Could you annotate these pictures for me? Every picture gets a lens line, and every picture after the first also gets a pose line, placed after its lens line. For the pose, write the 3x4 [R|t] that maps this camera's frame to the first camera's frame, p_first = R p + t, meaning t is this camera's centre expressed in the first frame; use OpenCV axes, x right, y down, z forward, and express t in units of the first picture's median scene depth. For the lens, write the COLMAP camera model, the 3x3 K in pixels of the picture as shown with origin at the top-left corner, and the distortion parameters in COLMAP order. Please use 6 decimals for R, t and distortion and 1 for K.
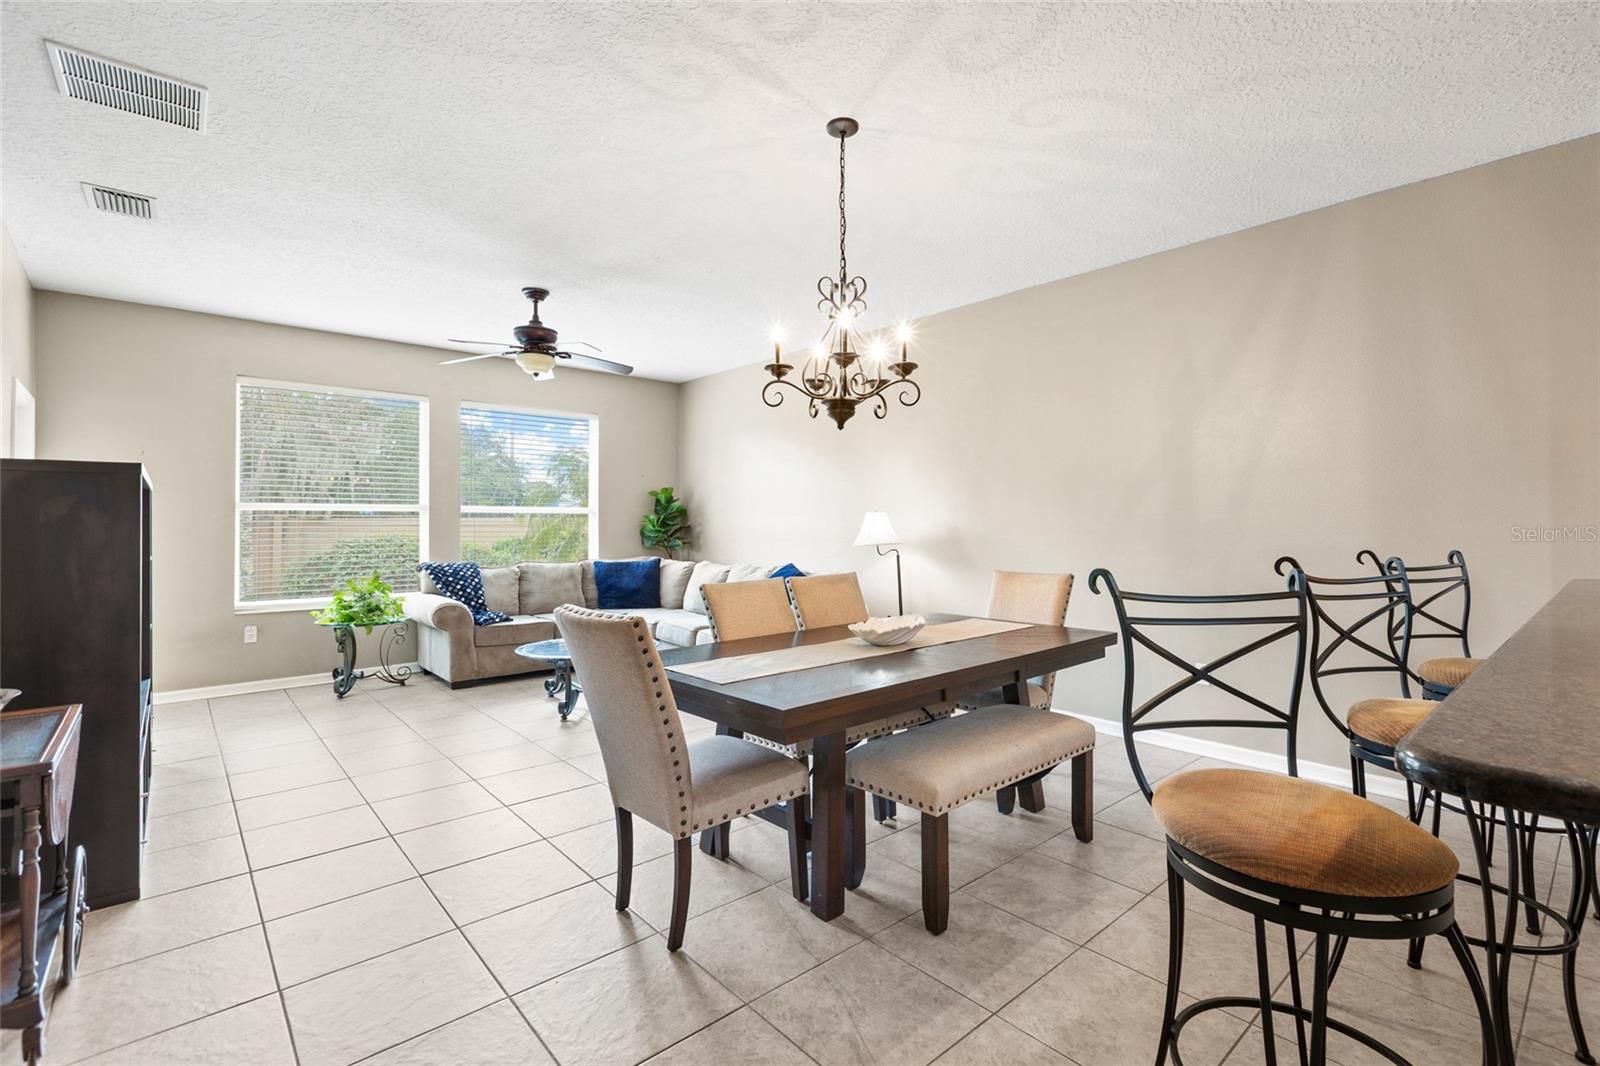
lens RADIAL K [[725.6, 0, 807.1], [0, 725.6, 518.6], [0, 0, 1]] dist [0.000232, -0.001075]
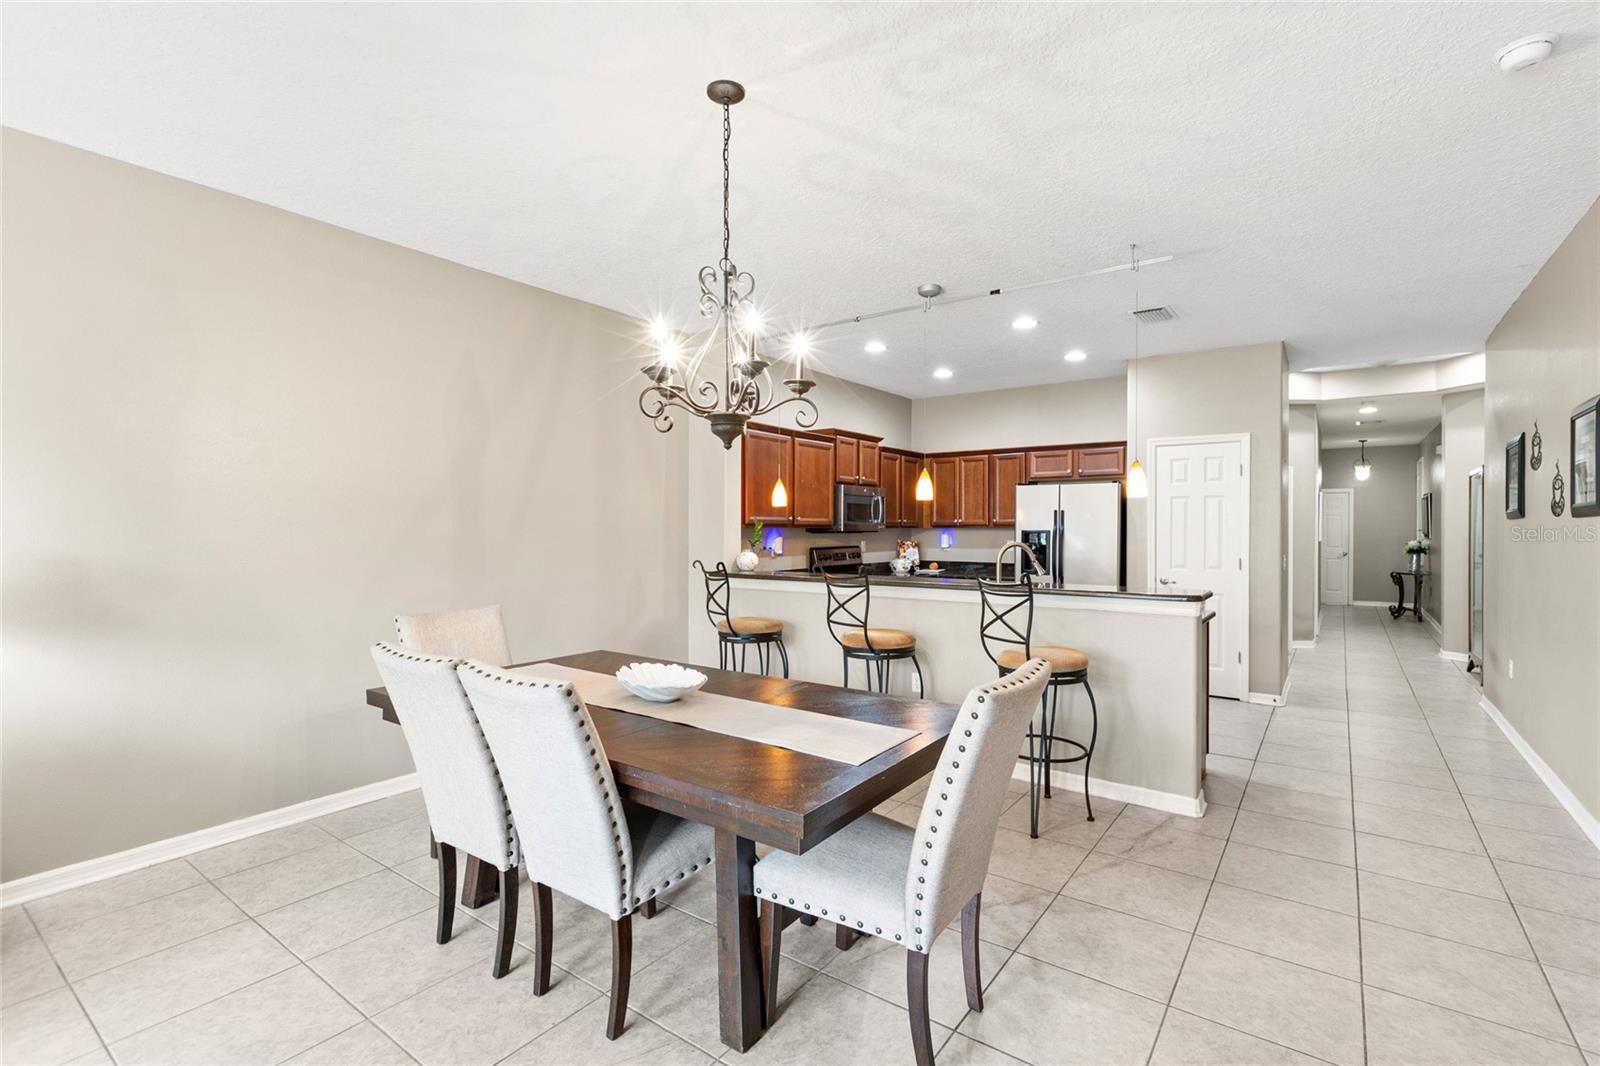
lens RADIAL K [[725.6, 0, 821.7], [0, 725.6, 535.7], [0, 0, 1]] dist [0.000232, -0.001075]
pose [[-0.228581, -0.006355, 0.973504, -0.634837], [-0.004652, 0.999974, 0.005435, -0.018713], [-0.973514, -0.003287, -0.228605, 0.847663]]
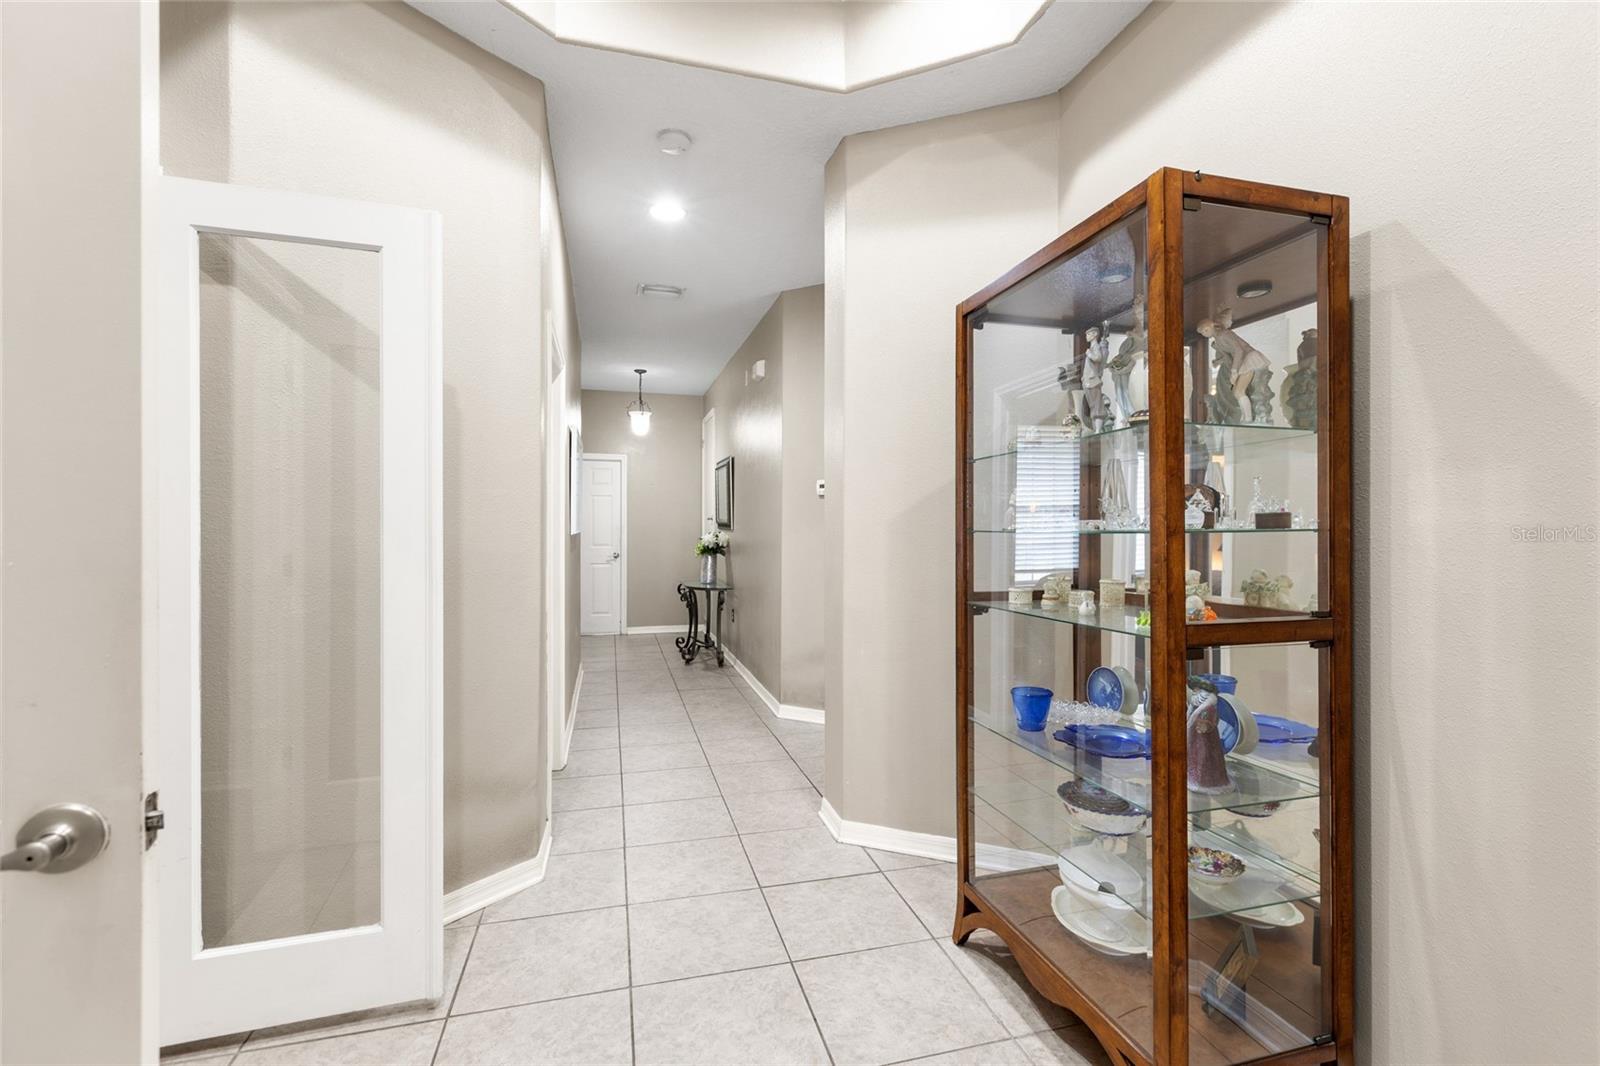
lens RADIAL K [[725.6, 0, 805.9], [0, 725.6, 528.0], [0, 0, 1]] dist [0.000232, -0.001075]
pose [[-0.898245, 0.002731, 0.439487, 0.753737], [-0.000486, 0.999974, -0.007208, 0.006601], [-0.439495, -0.006689, -0.898220, -0.734861]]
